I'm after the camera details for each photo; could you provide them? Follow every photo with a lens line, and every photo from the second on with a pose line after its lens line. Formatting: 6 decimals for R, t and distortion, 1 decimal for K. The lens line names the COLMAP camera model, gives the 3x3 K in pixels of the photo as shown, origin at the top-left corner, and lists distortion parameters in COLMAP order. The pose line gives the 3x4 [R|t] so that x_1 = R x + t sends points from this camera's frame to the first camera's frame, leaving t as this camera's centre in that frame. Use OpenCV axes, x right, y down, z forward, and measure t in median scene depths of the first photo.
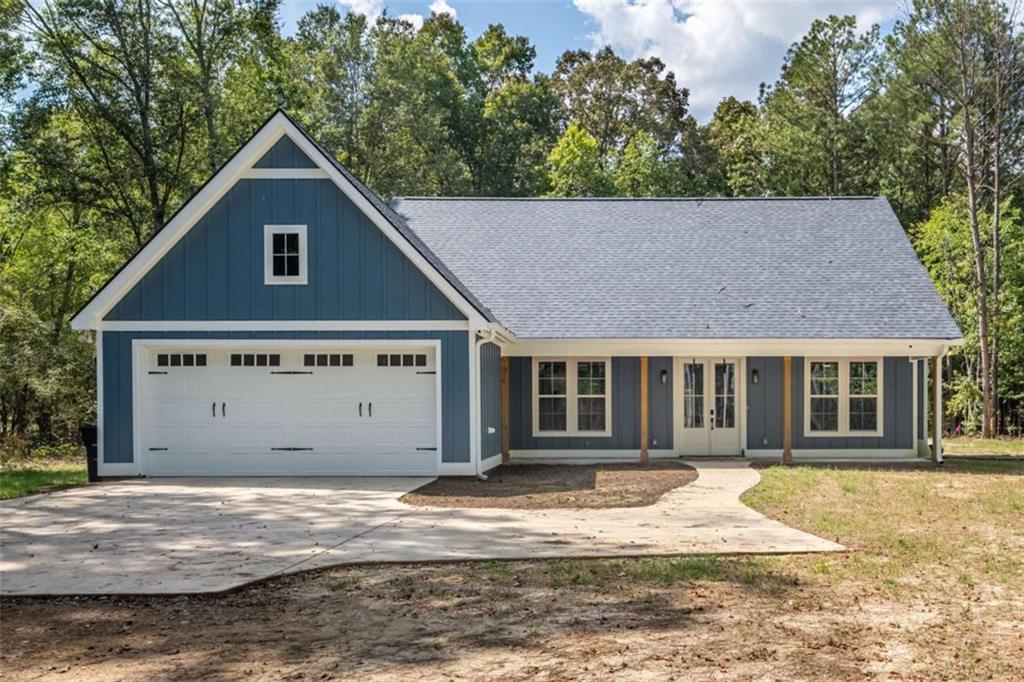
lens RADIAL K [[886.1, 0, 512.0], [0, 886.1, 341.0], [0, 0, 1]] dist [-0.001812, -0.006703]
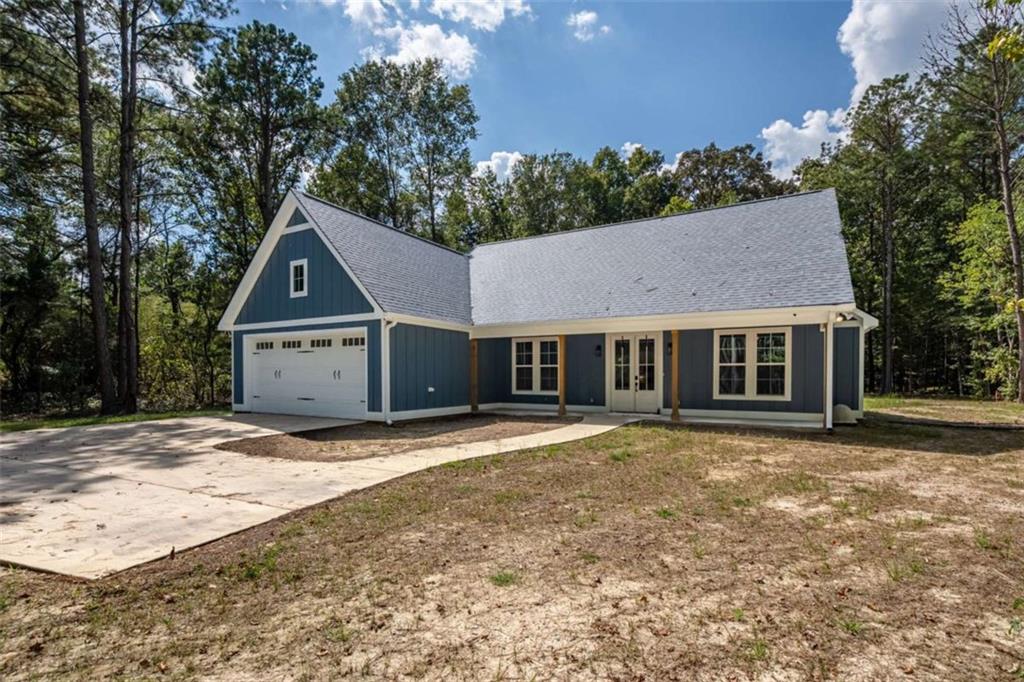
lens RADIAL K [[447.9, 0, 512.0], [0, 447.9, 341.0], [0, 0, 1]] dist [0.002589, 0.000392]
pose [[0.894379, -0.032181, -0.446152, 0.358603], [0.031463, 0.999464, -0.009021, 0.028416], [0.446203, -0.005969, 0.894912, 0.354241]]
